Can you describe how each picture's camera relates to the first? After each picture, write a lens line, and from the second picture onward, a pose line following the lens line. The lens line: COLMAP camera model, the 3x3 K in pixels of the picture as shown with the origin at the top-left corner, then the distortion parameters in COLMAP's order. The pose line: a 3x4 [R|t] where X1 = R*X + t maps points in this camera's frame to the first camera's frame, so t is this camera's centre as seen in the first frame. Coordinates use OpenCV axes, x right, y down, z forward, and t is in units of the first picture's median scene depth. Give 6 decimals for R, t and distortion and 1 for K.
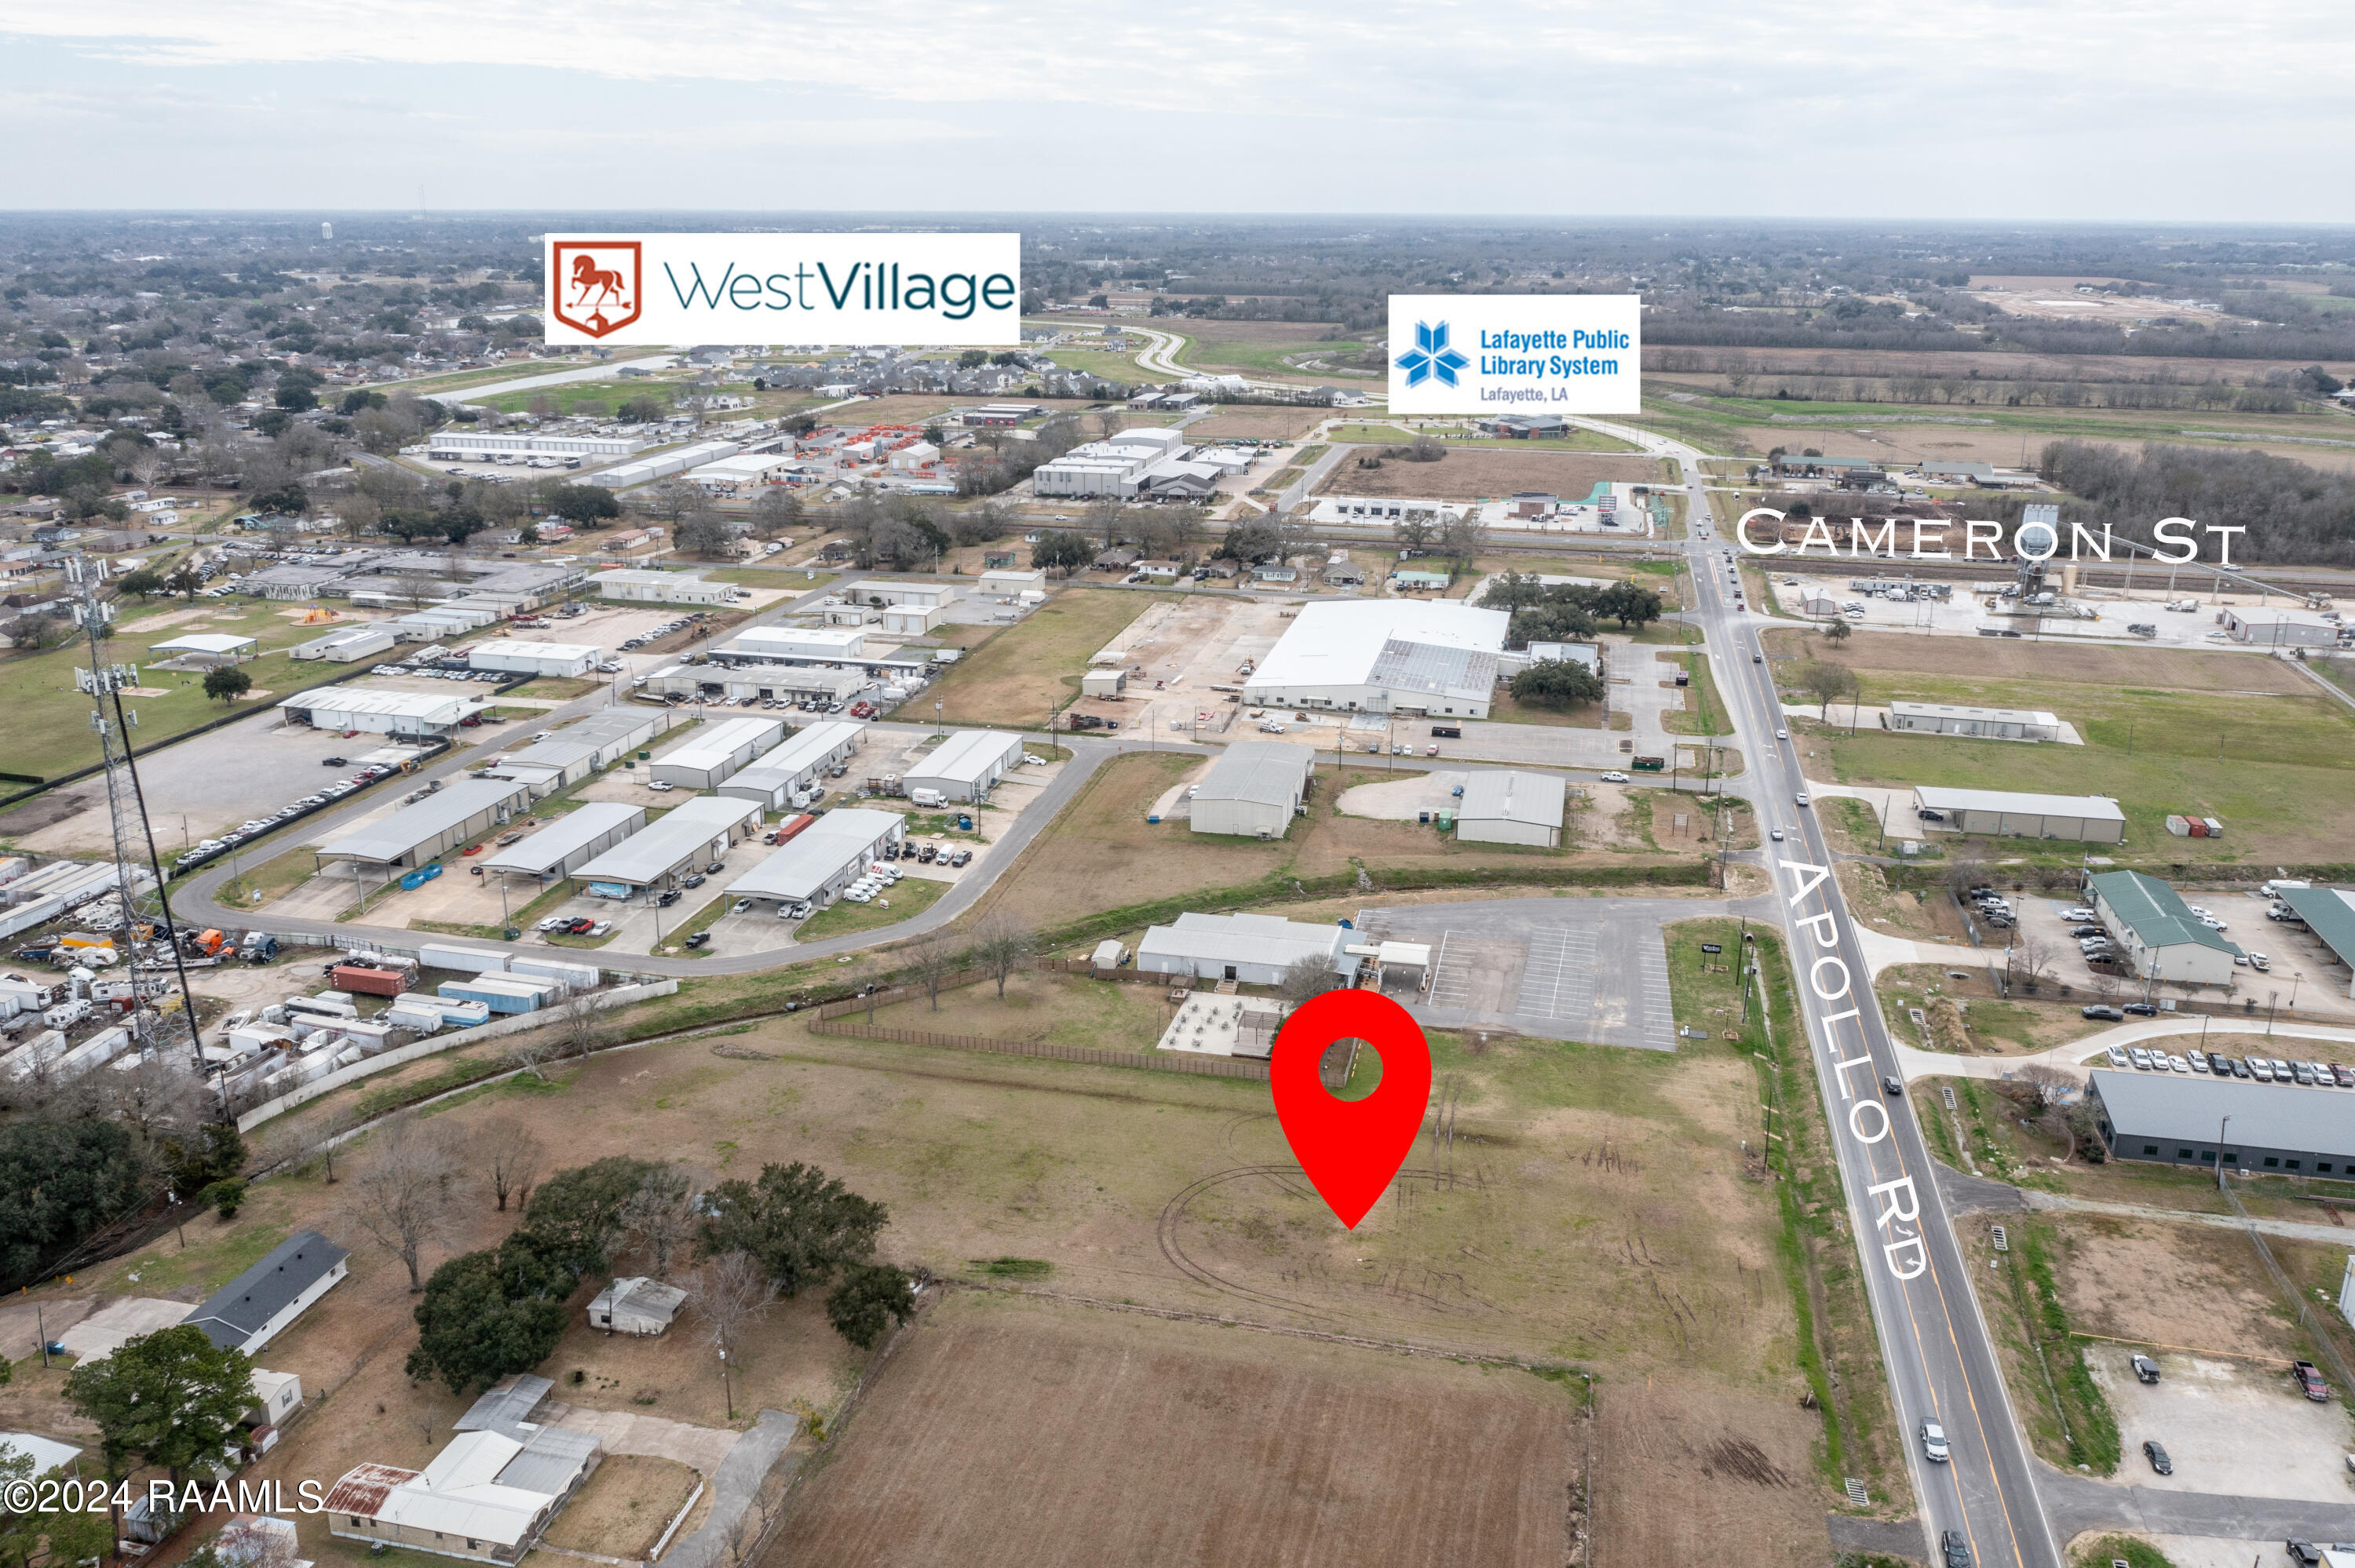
lens RADIAL K [[1872.3, 0, 1184.0], [0, 1872.3, 776.7], [0, 0, 1]] dist [-0.010832, 0.008141]
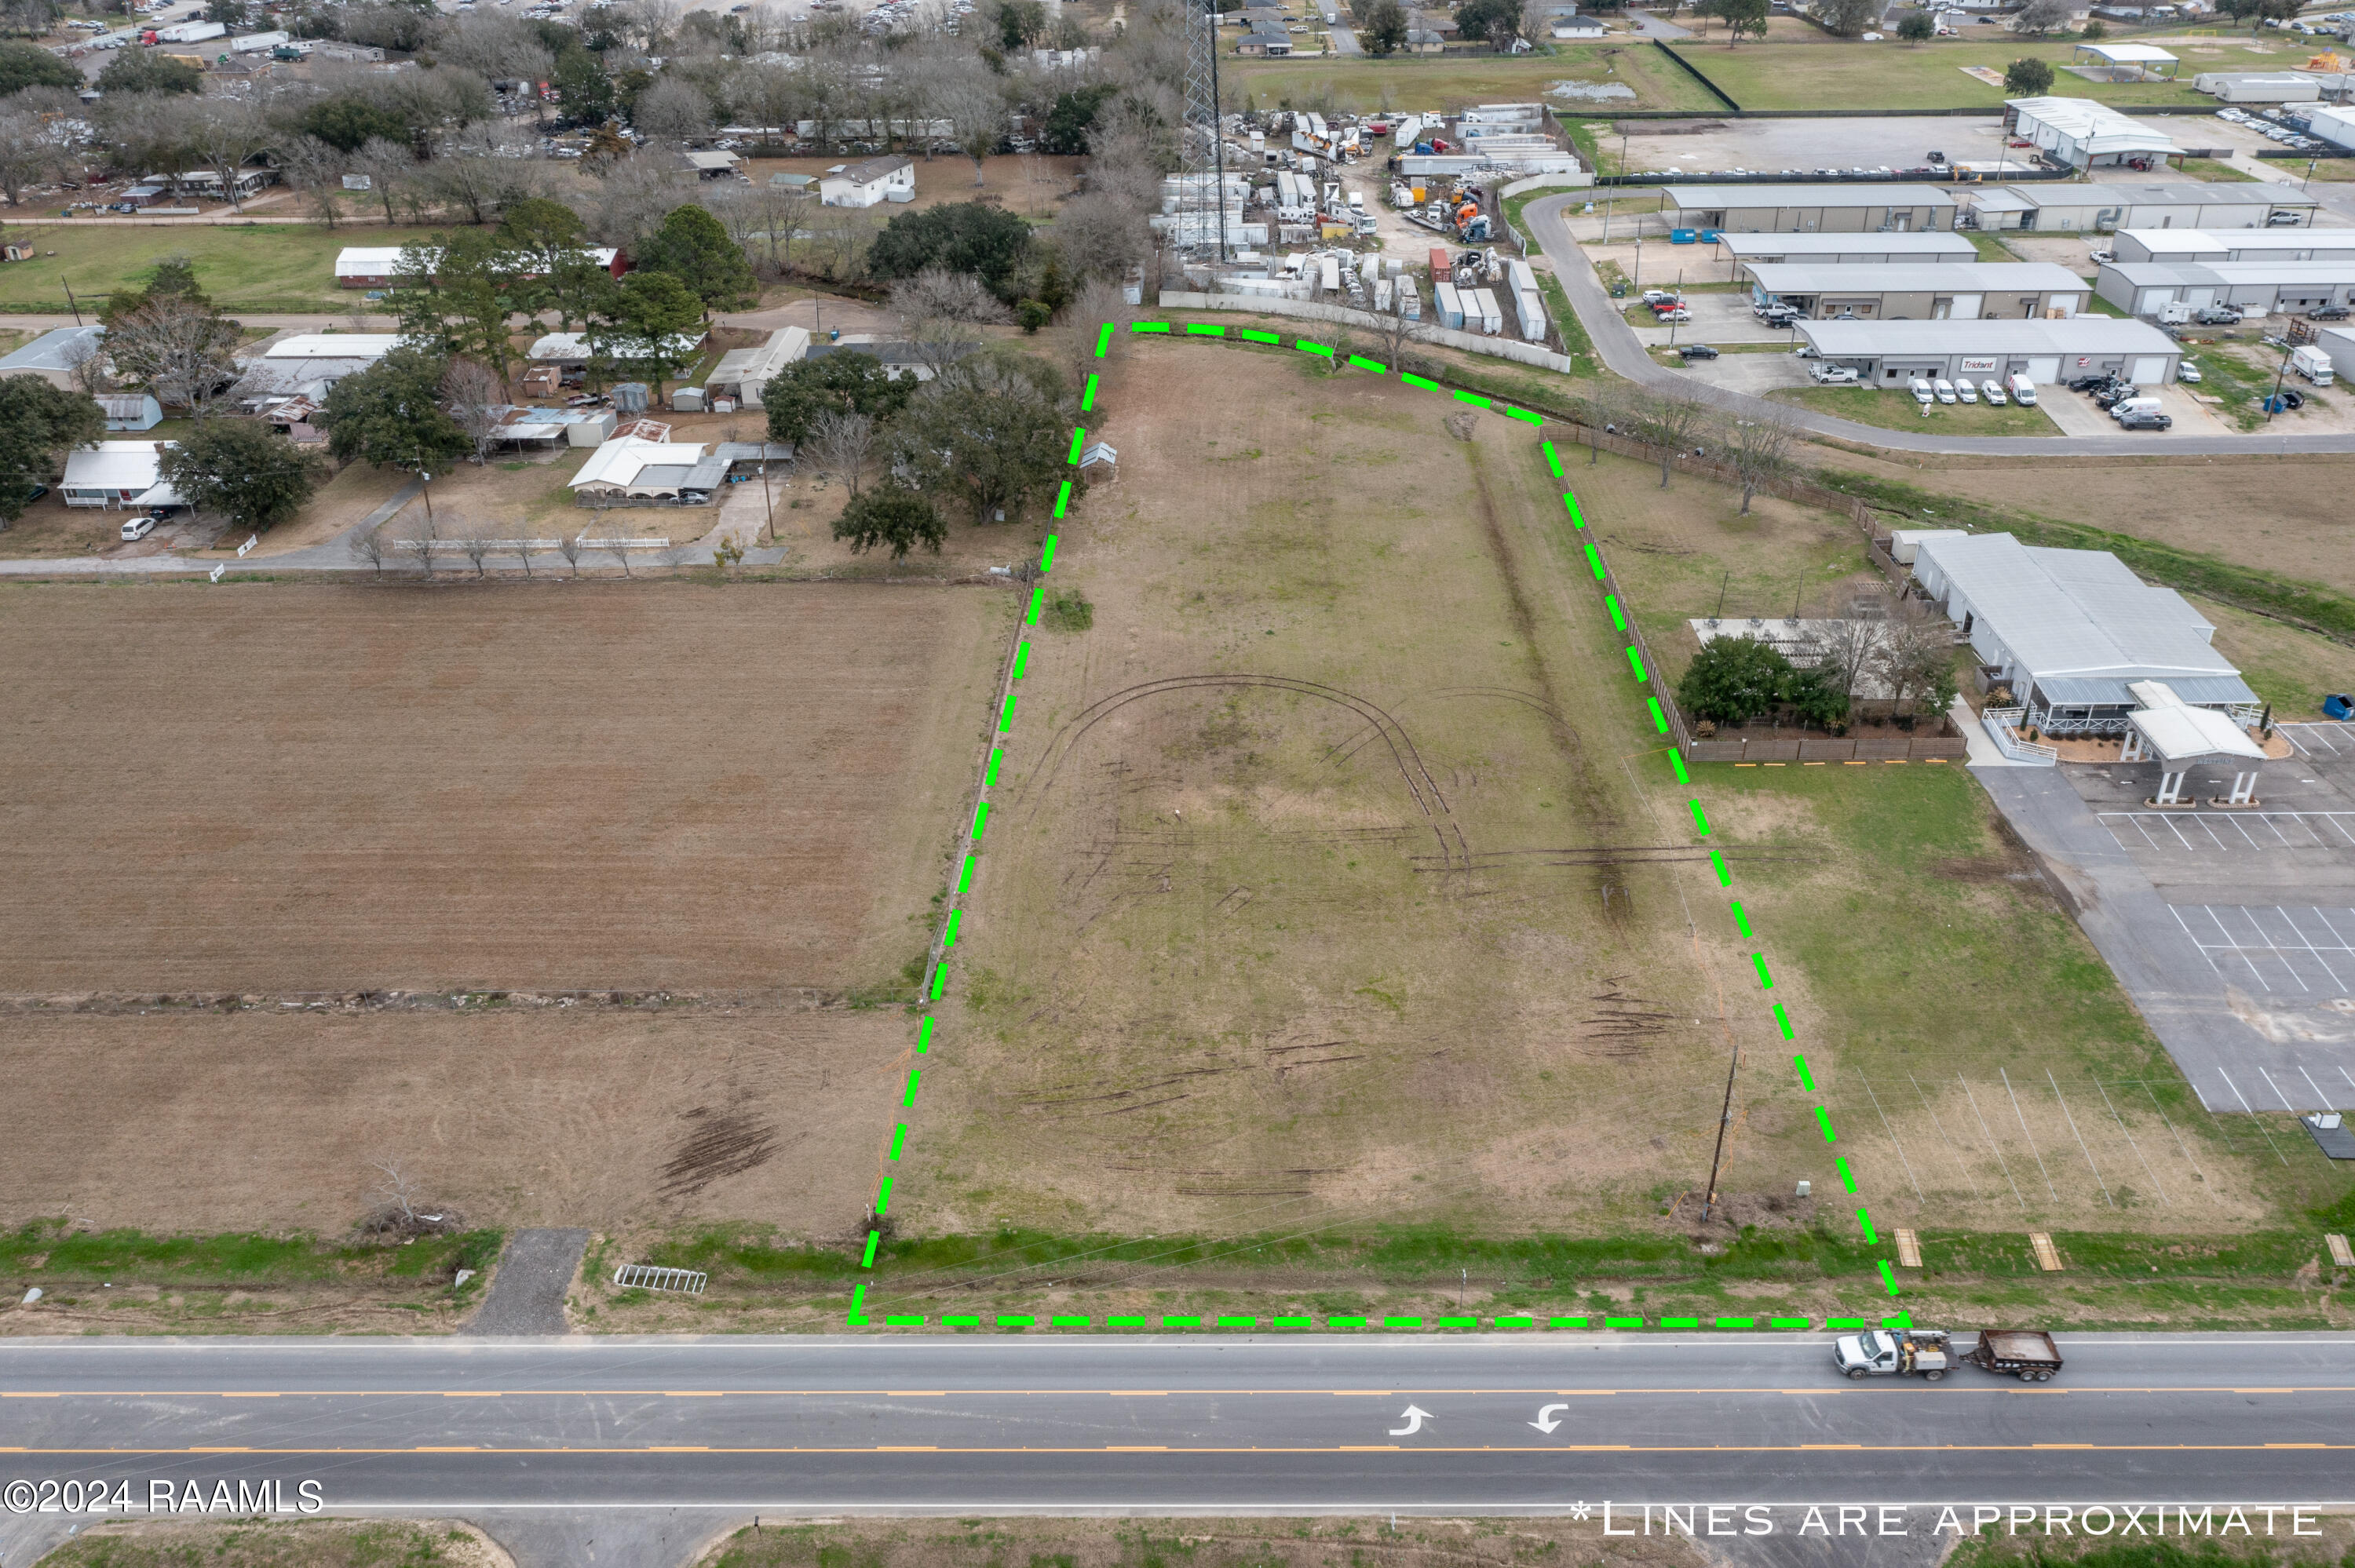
lens RADIAL K [[1872.3, 0, 1184.0], [0, 1872.3, 776.7], [0, 0, 1]] dist [-0.010832, 0.008141]
pose [[0.205833, 0.477961, -0.853924, 0.575391], [-0.274338, 0.865801, 0.418482, -0.040560], [0.939346, 0.148126, 0.309334, 0.653149]]
